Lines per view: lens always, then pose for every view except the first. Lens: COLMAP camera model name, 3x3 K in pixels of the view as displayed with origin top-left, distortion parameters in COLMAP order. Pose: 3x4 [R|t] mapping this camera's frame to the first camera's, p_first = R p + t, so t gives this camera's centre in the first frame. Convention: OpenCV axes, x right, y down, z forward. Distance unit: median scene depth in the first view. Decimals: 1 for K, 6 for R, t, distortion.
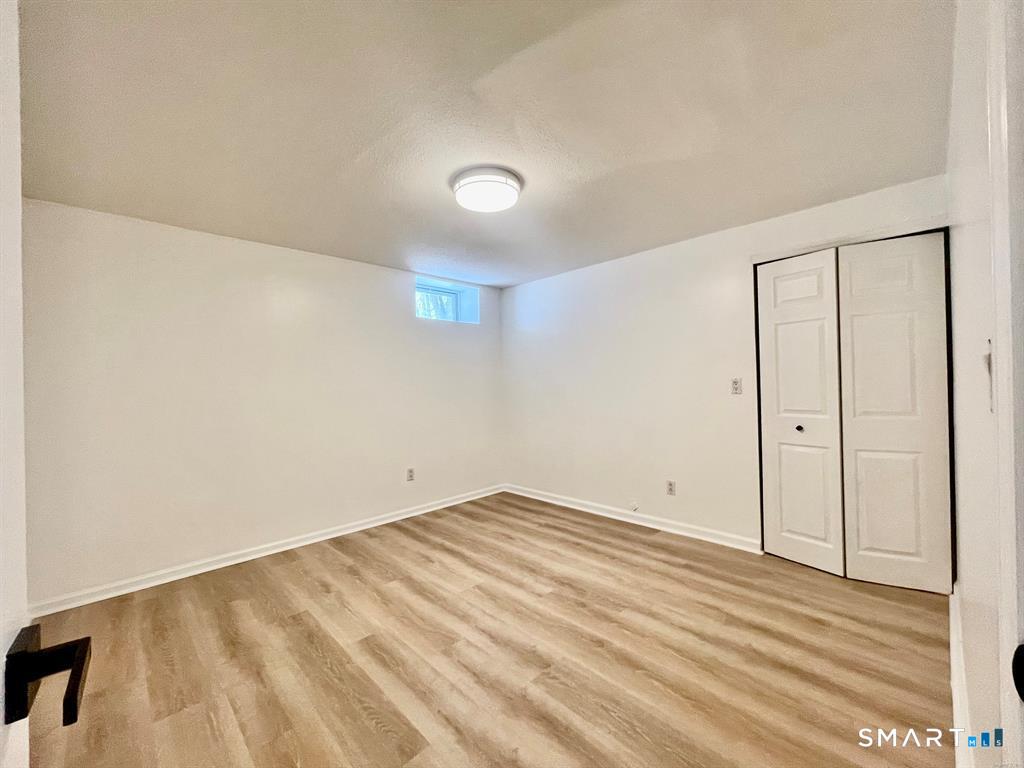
lens RADIAL K [[410.7, 0, 510.6], [0, 410.7, 385.4], [0, 0, 1]] dist [-0.001038, -0.001941]
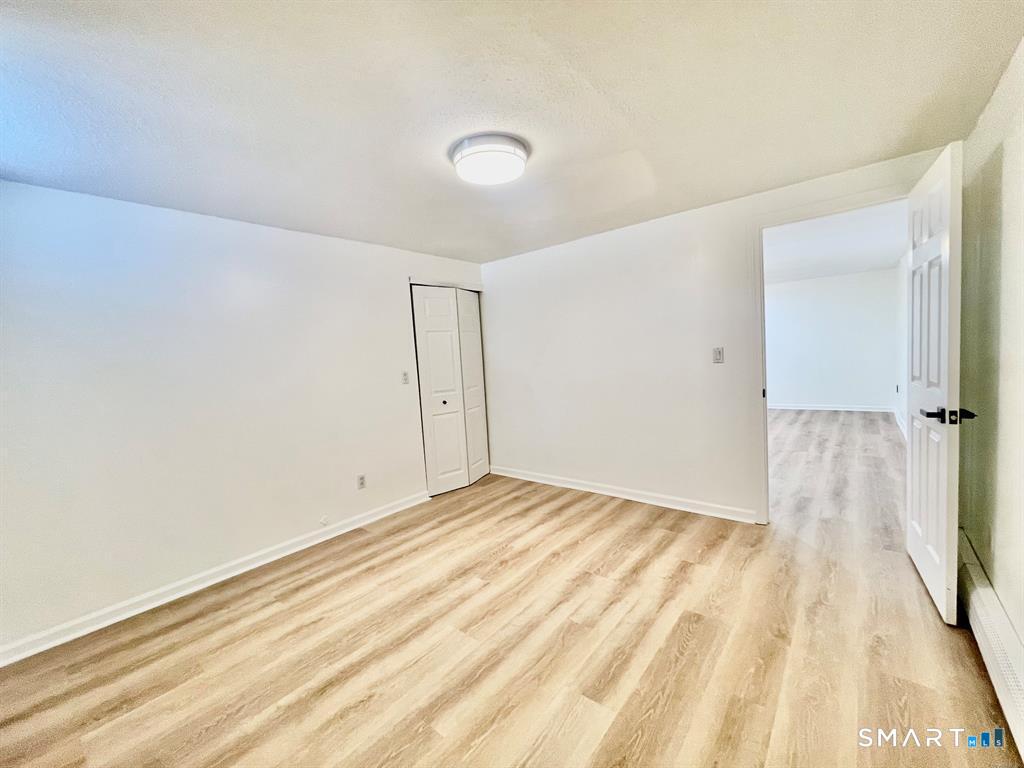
lens RADIAL K [[410.7, 0, 516.3], [0, 410.7, 383.8], [0, 0, 1]] dist [-0.001038, -0.001941]
pose [[-0.095910, -0.048726, 0.994197, -0.843835], [0.068033, 0.996145, 0.055385, -0.029502], [-0.993062, 0.072950, -0.092225, 0.905332]]
